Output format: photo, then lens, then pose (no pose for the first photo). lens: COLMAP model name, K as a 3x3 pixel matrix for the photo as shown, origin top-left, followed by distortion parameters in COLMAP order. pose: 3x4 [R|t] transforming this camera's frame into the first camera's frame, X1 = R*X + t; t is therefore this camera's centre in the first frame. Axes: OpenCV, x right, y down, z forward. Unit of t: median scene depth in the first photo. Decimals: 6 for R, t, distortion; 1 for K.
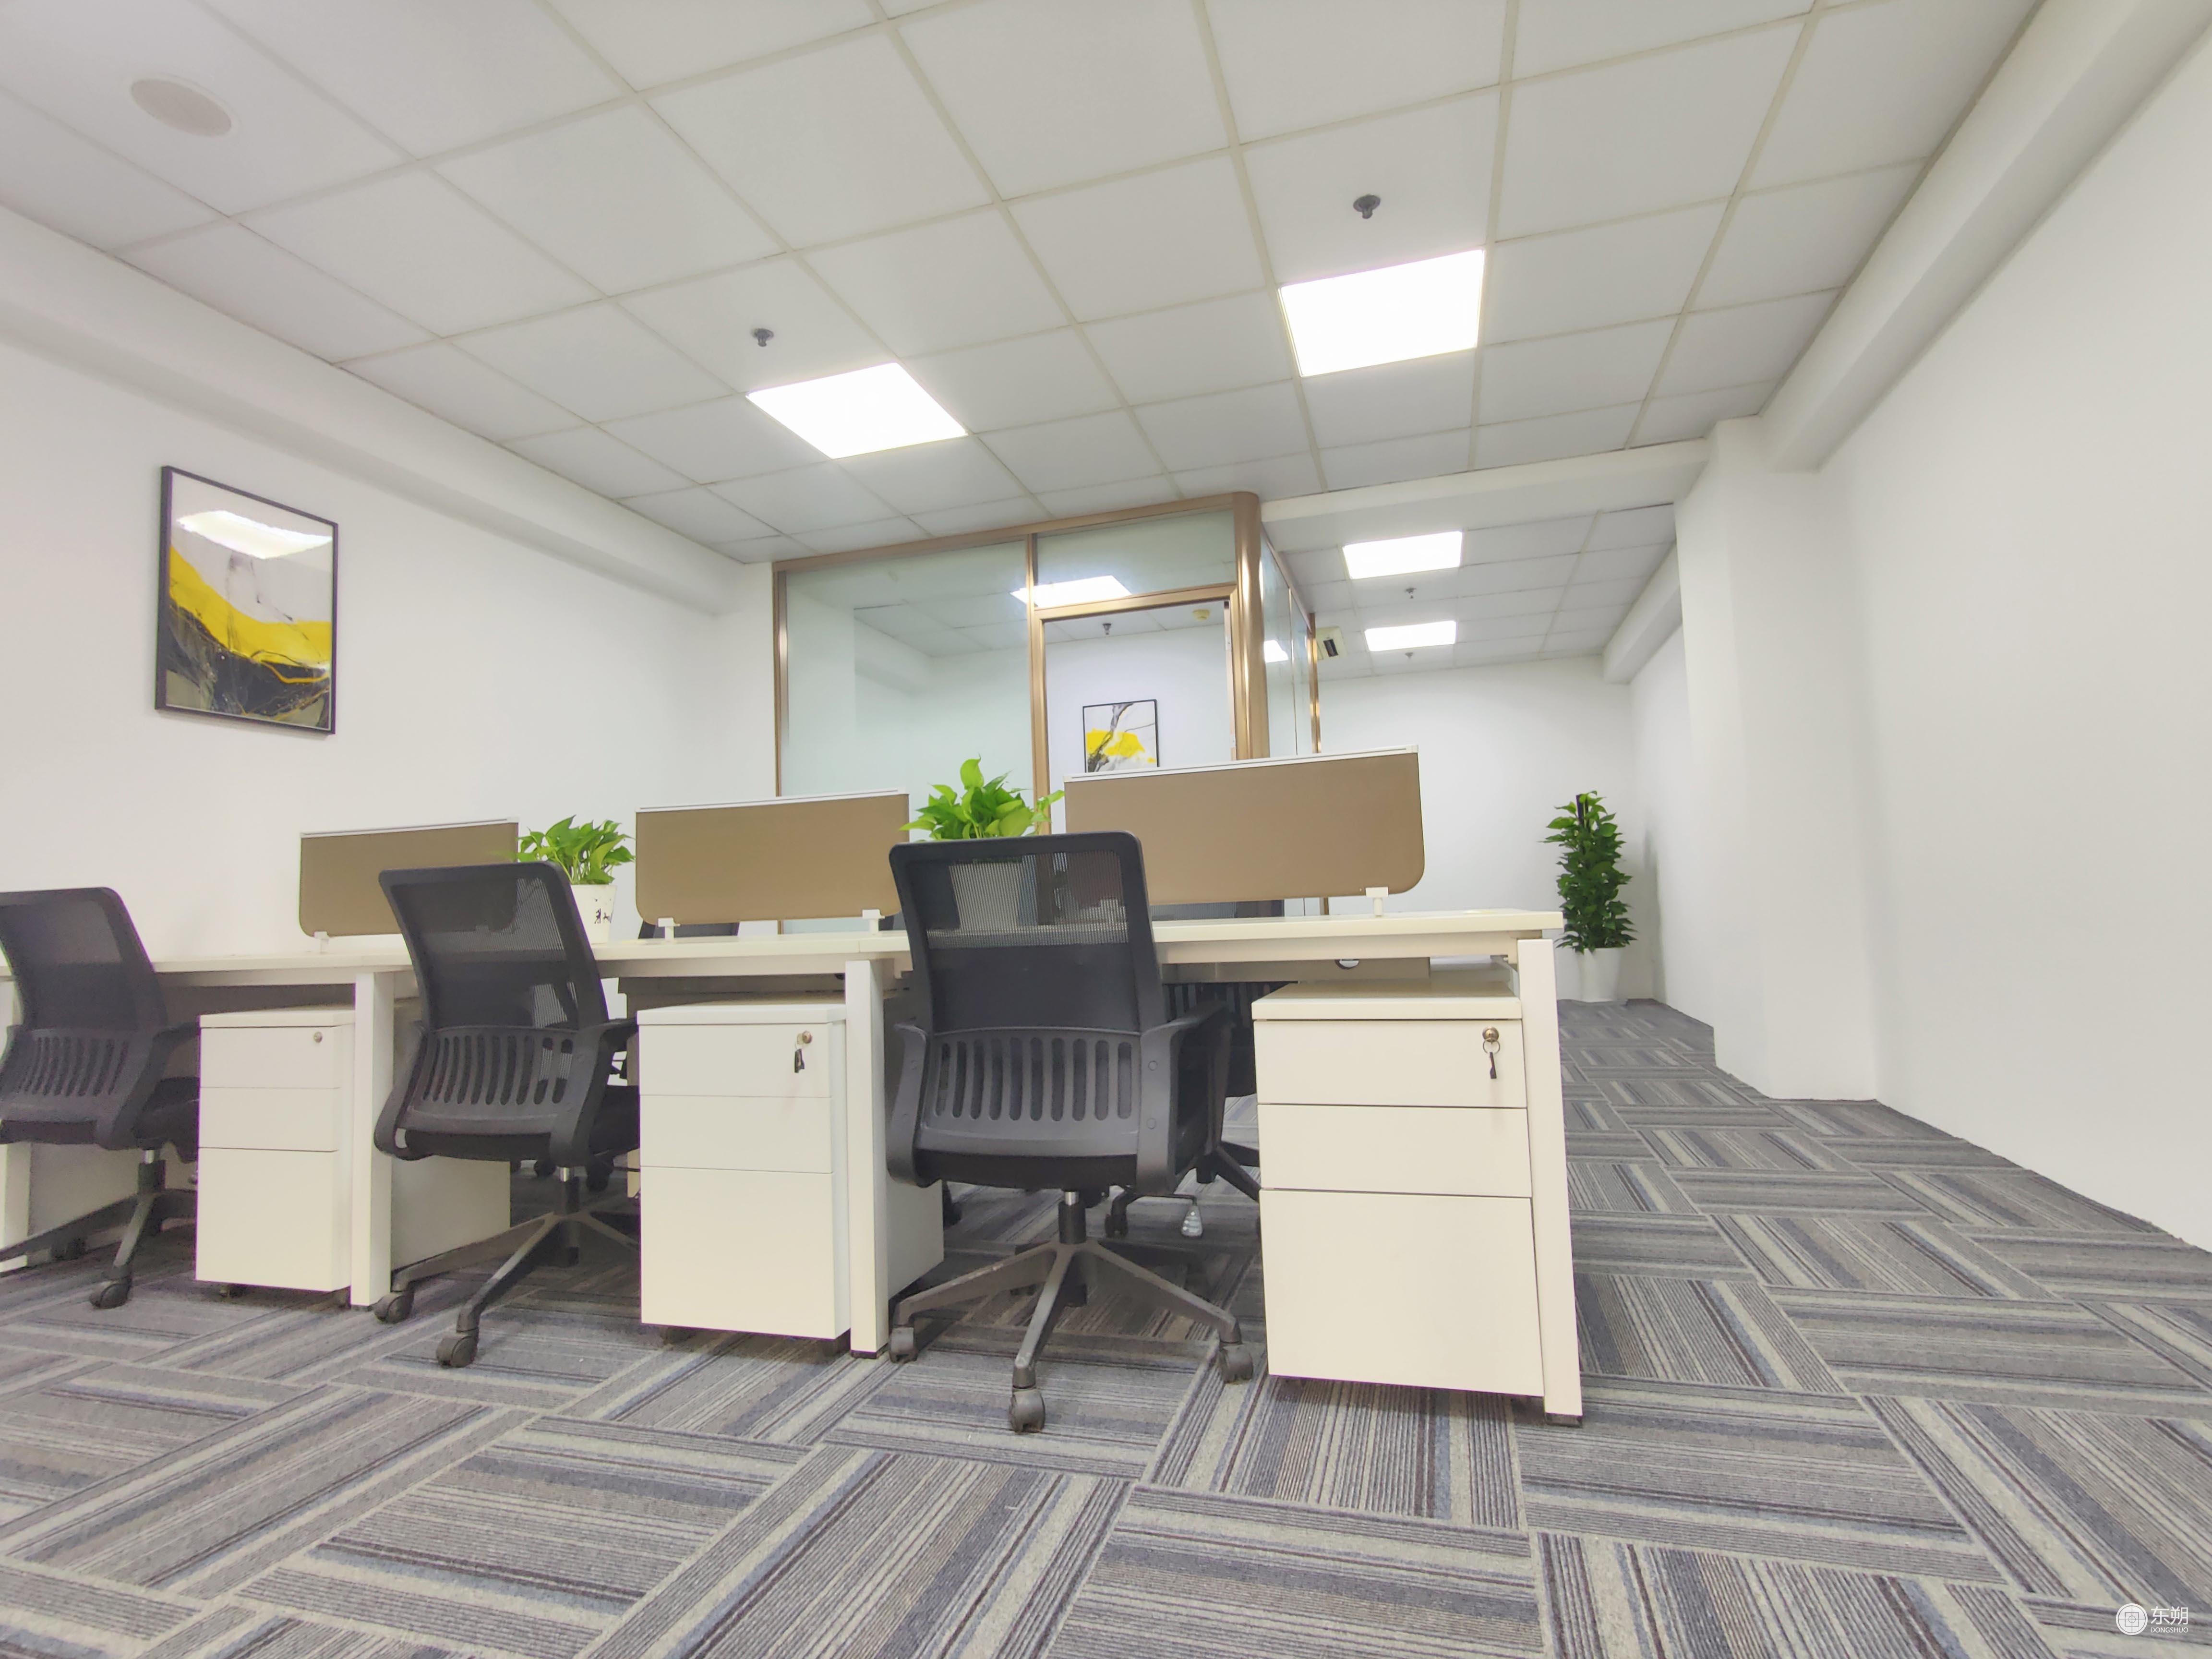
lens RADIAL K [[1081.4, 0, 1109.0], [0, 1081.4, 831.1], [0, 0, 1]] dist [0.002784, -0.001649]
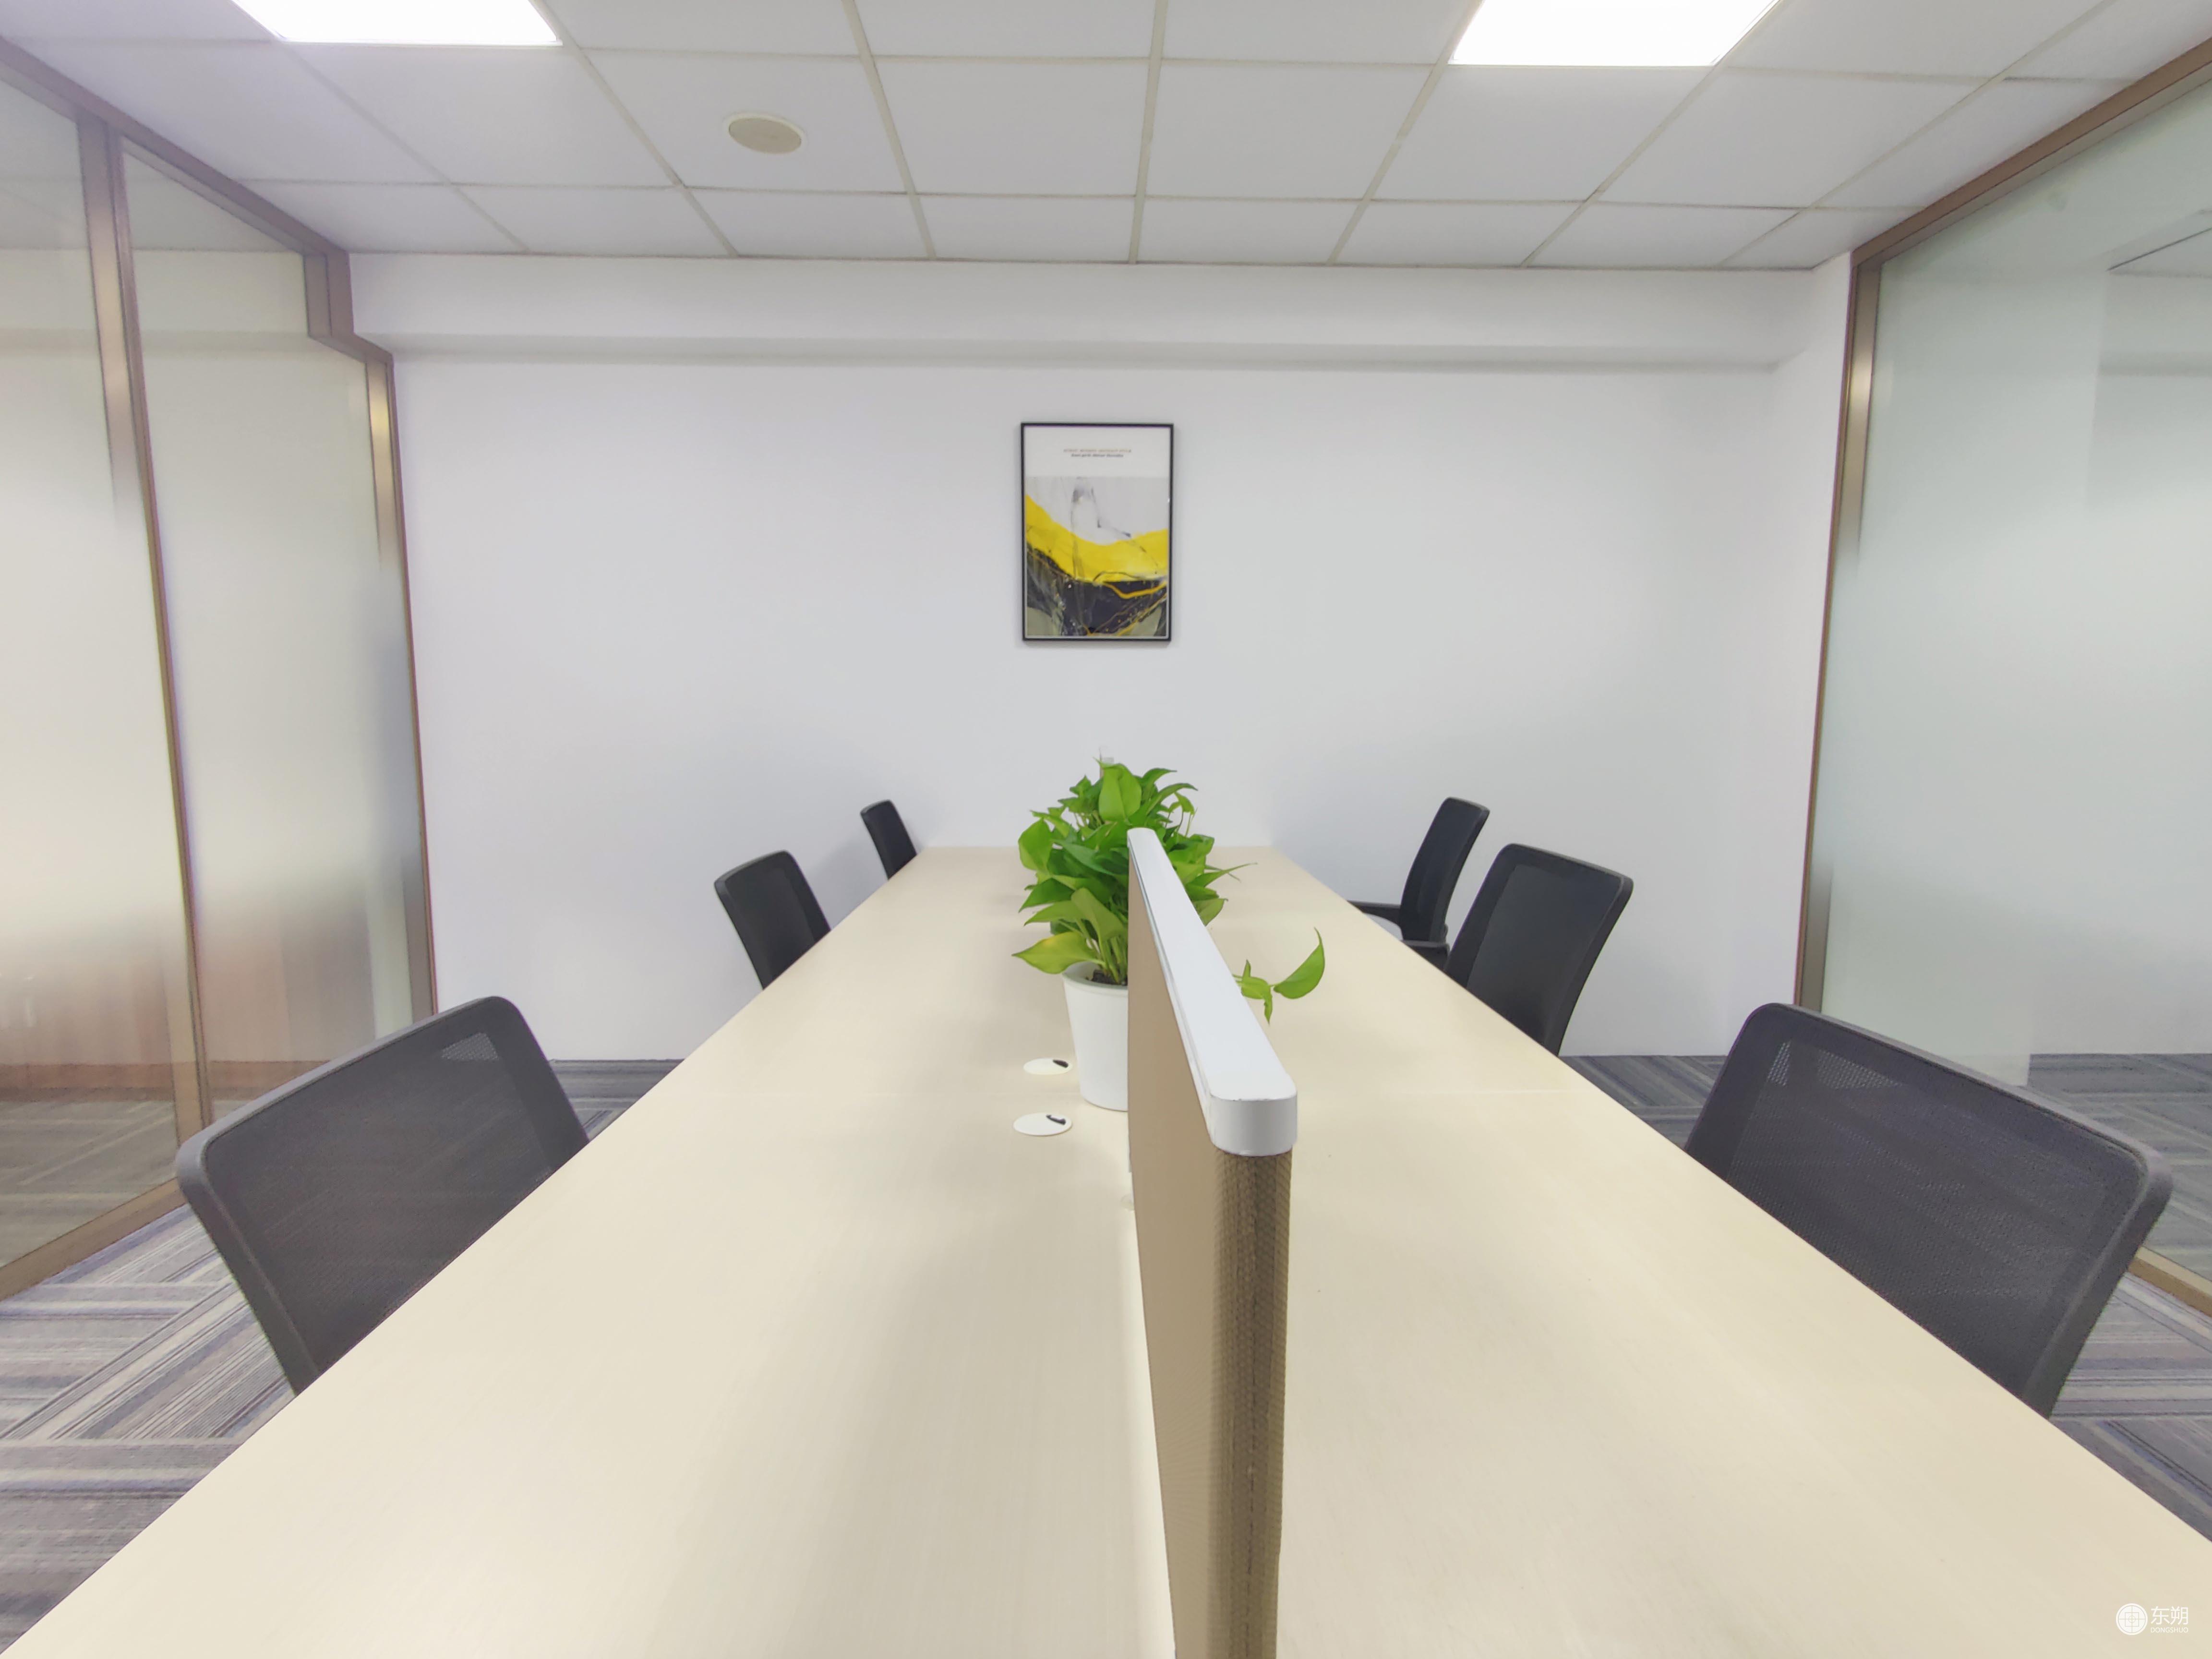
lens RADIAL K [[1110.2, 0, 1102.9], [0, 1110.2, 839.6], [0, 0, 1]] dist [-0.003458, -0.000175]
pose [[0.303785, 0.144987, -0.941644, 0.304077], [0.055997, 0.983927, 0.169562, -0.093363], [0.951094, -0.104239, 0.290784, 0.658425]]
